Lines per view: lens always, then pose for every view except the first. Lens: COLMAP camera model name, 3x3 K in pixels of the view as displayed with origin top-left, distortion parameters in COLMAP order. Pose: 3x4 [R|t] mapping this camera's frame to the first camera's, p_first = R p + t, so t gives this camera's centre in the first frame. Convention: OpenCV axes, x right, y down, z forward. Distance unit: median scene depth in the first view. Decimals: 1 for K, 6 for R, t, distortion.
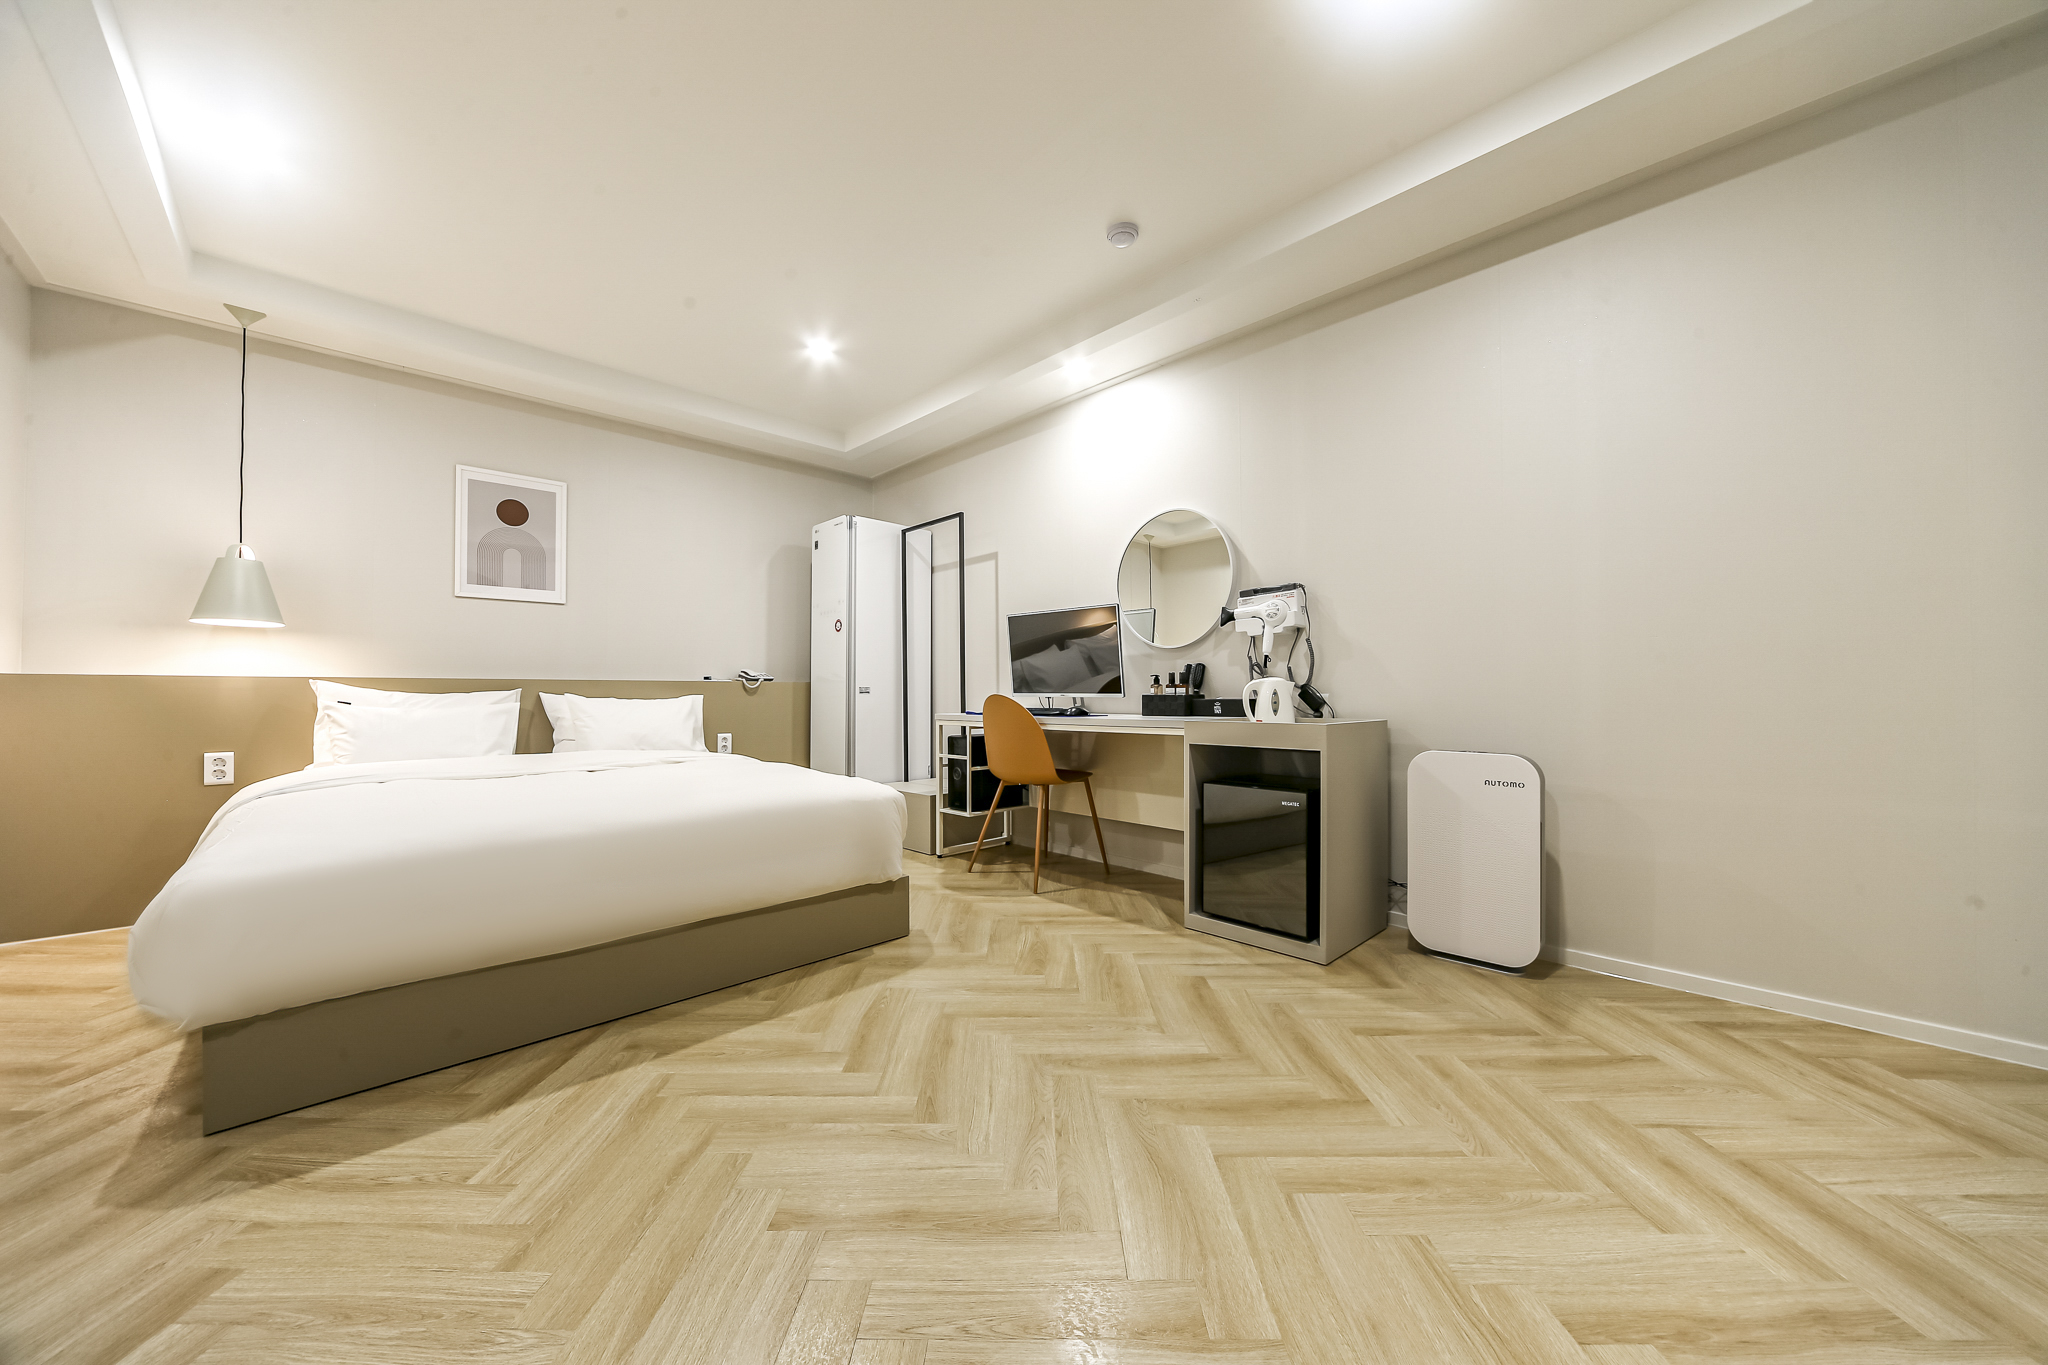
lens RADIAL K [[714.9, 0, 1030.6], [0, 714.9, 684.7], [0, 0, 1]] dist [-0.012445, 0.000203]
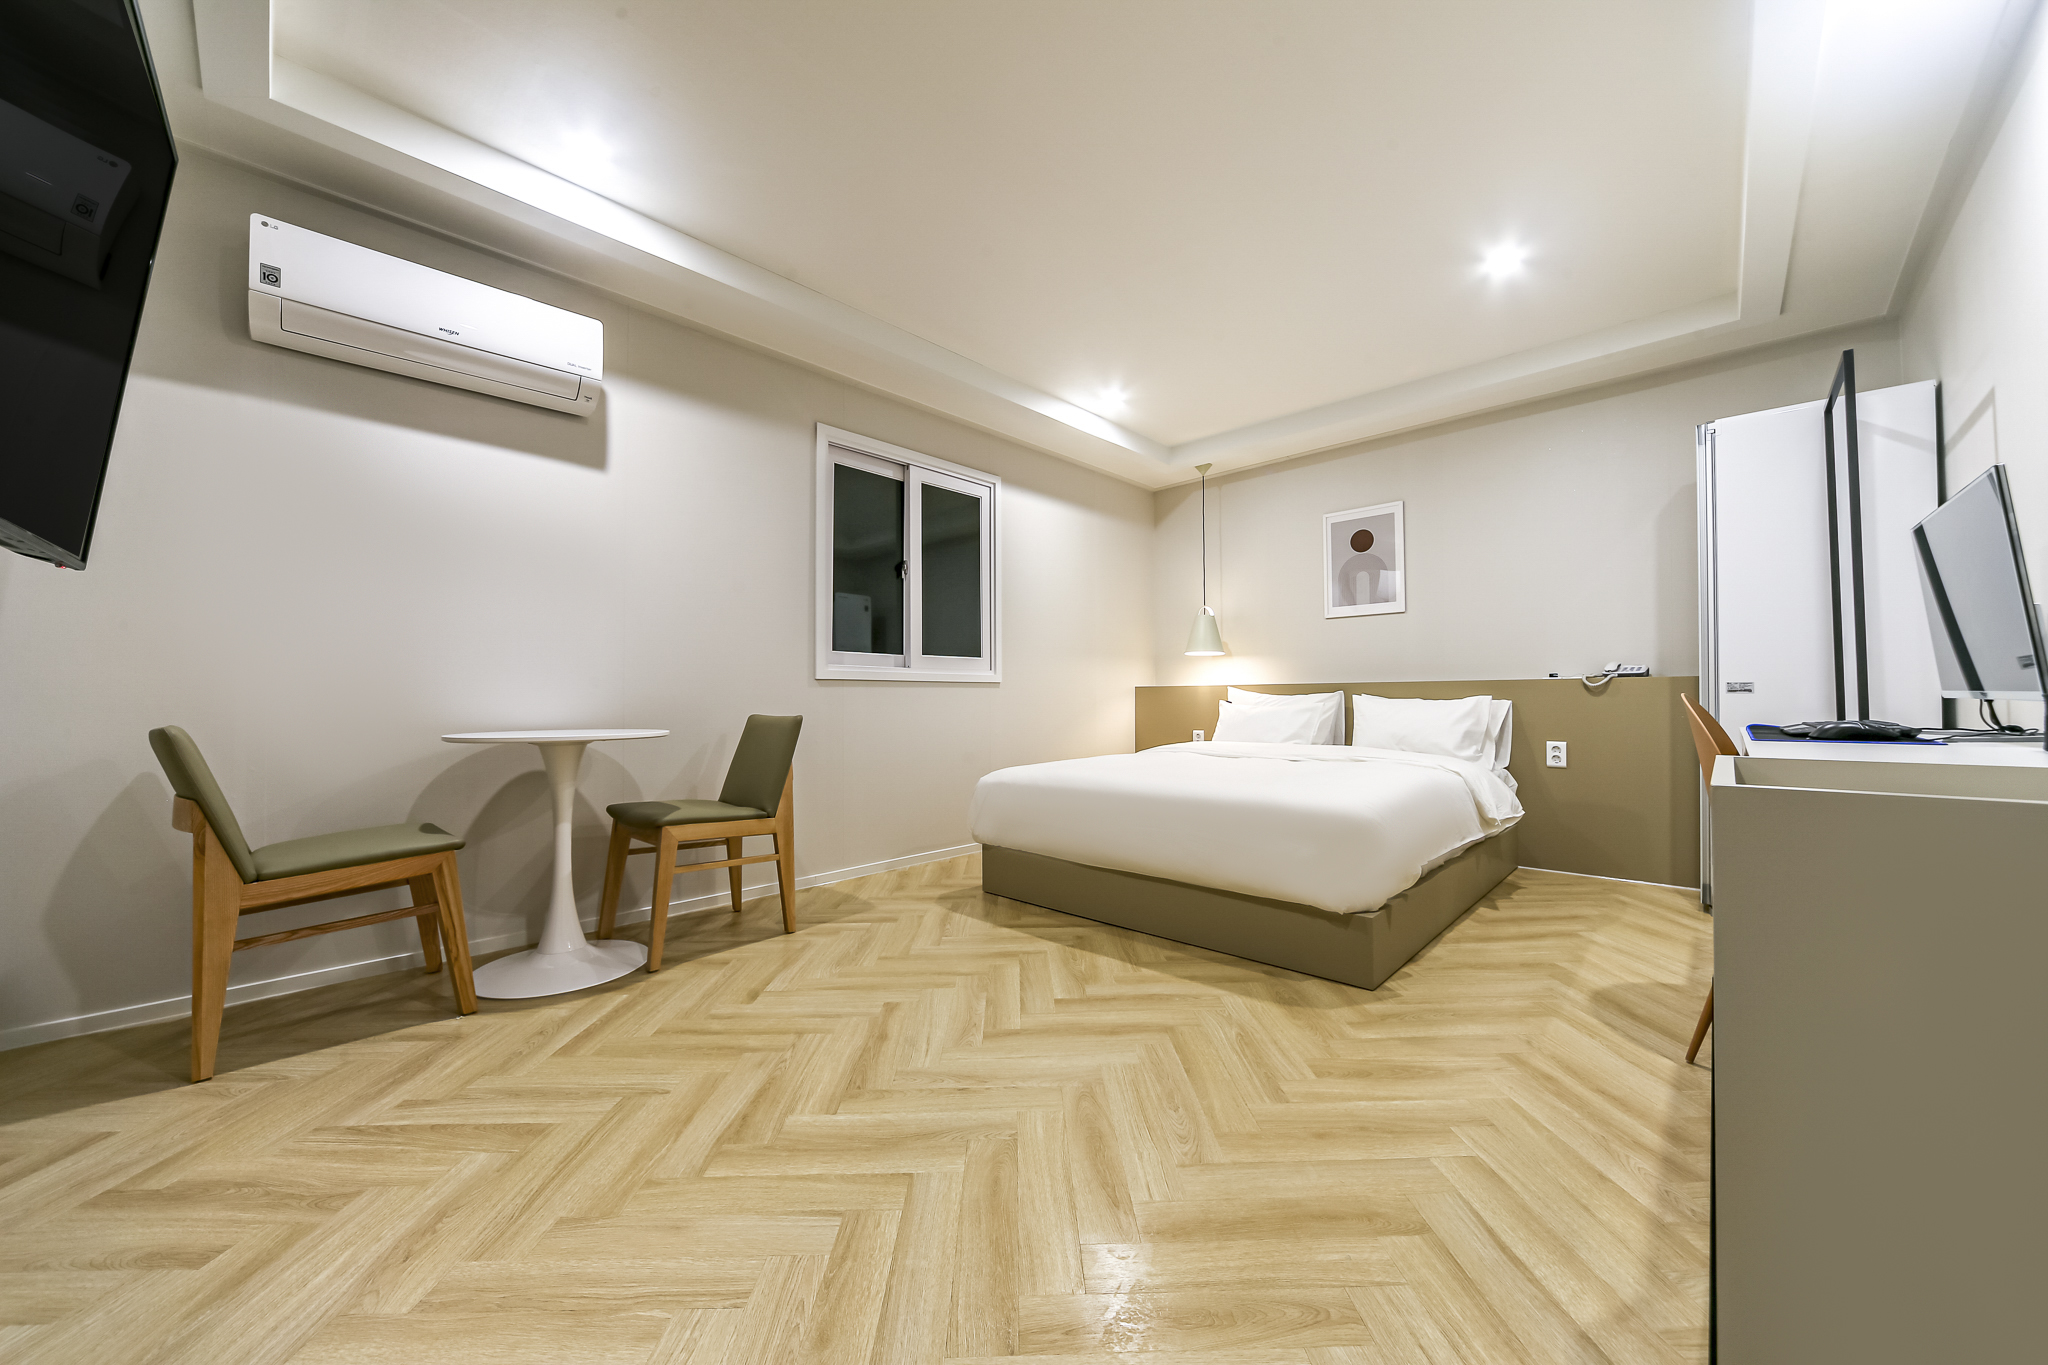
lens RADIAL K [[729.7, 0, 1032.9], [0, 729.7, 683.6], [0, 0, 1]] dist [-0.010890, 0.000168]
pose [[0.033418, -0.017547, -0.999287, 0.765700], [0.020384, 0.999650, -0.016871, 0.005528], [0.999234, -0.019805, 0.033764, 0.688580]]
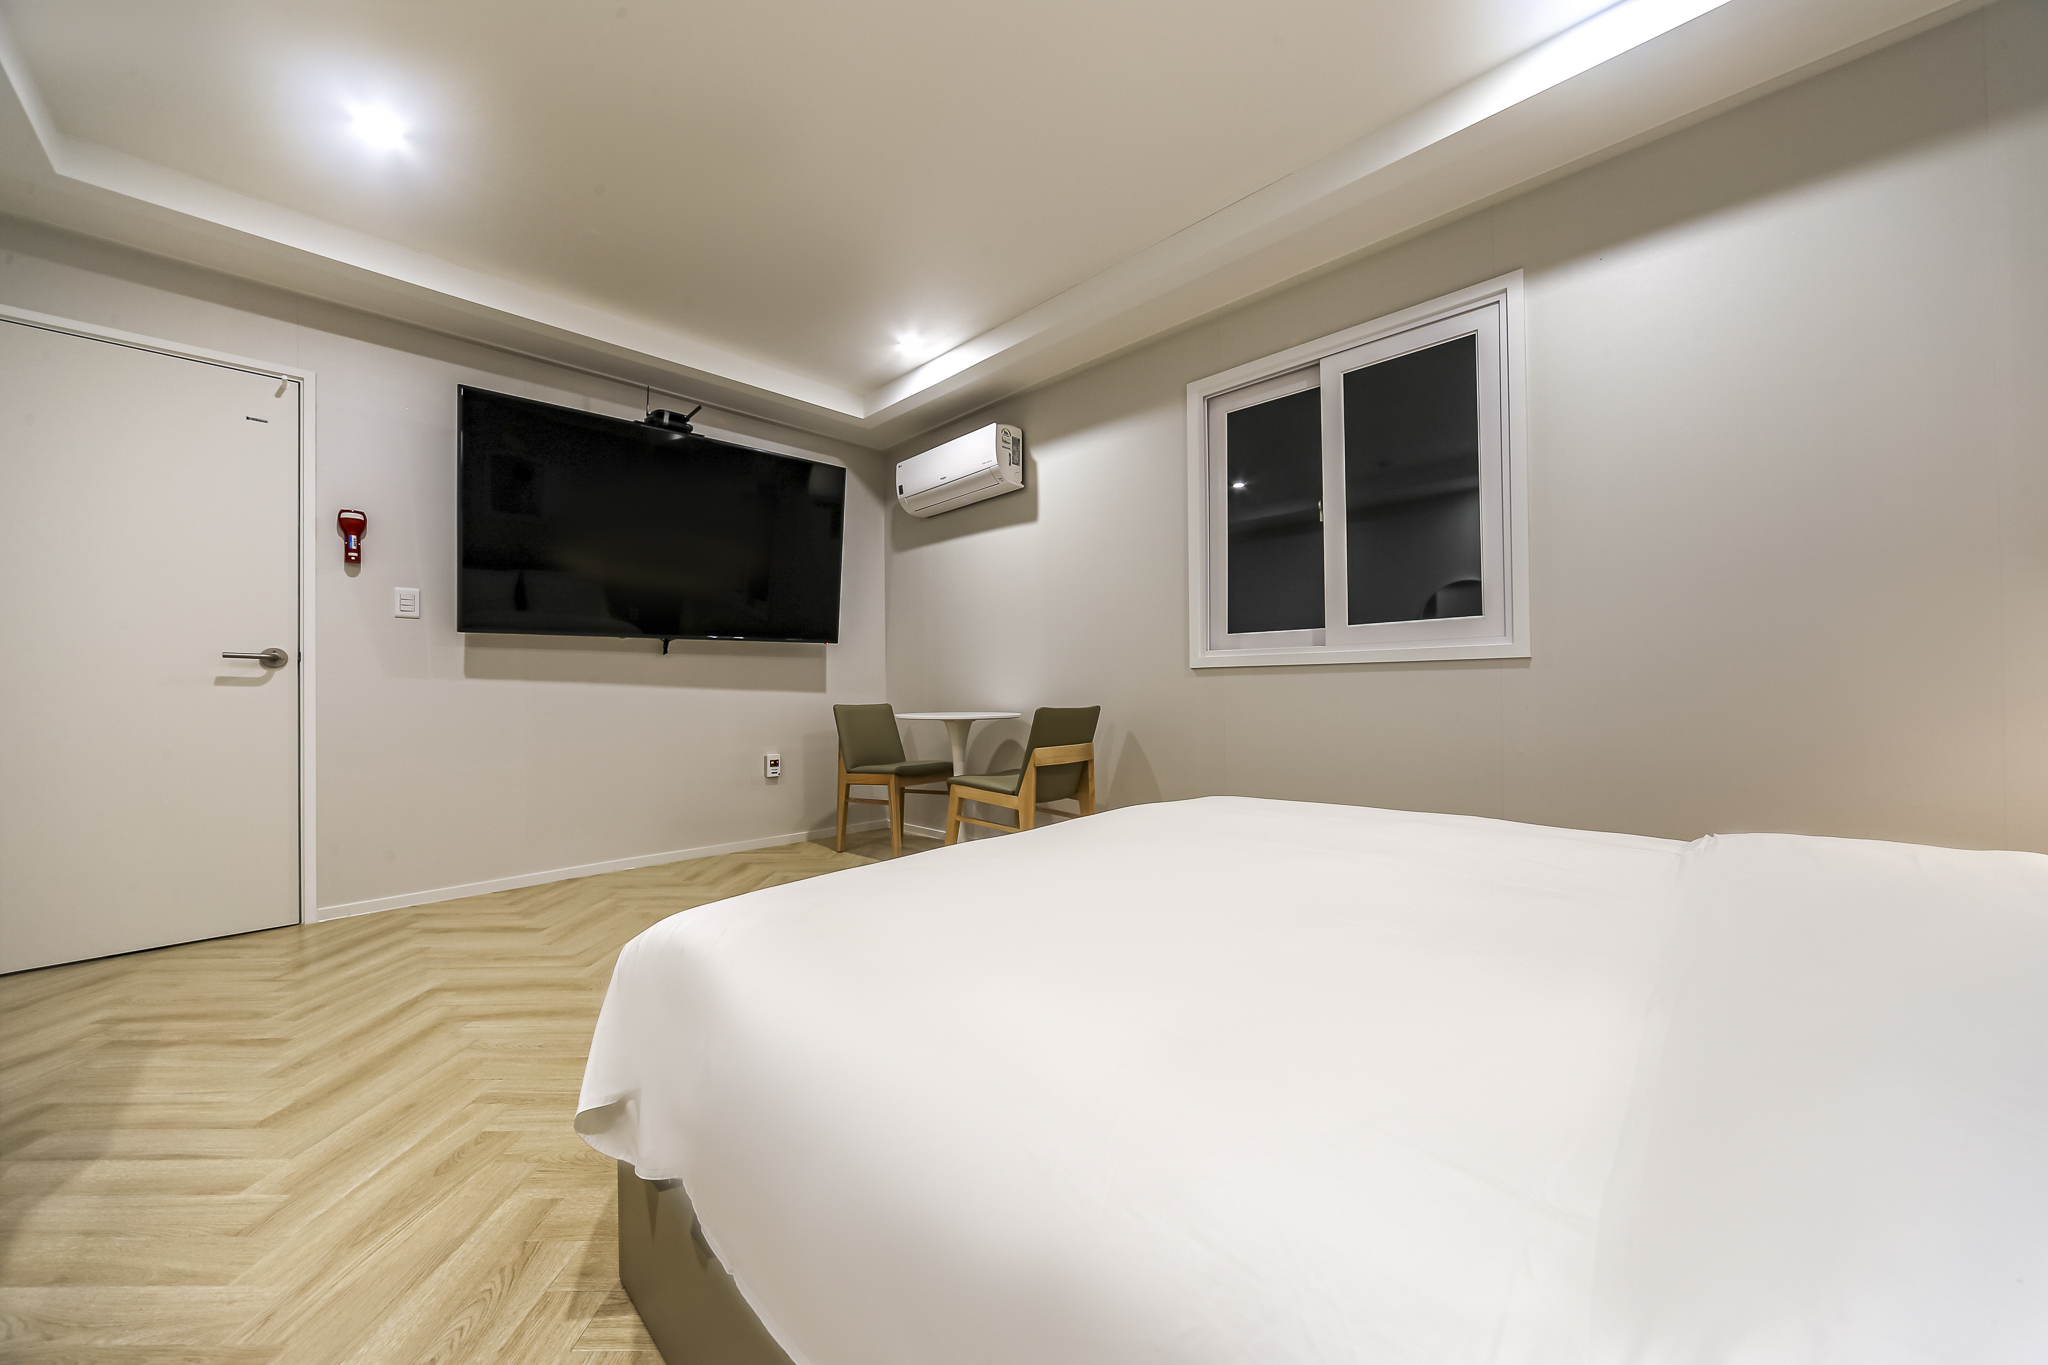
lens RADIAL K [[714.9, 0, 1030.6], [0, 714.9, 684.7], [0, 0, 1]] dist [-0.012445, 0.000203]
pose [[-0.999649, 0.013148, -0.023009, -0.471438], [0.013723, 0.999593, -0.024993, 0.022284], [0.022671, -0.025300, -0.999423, 1.664048]]
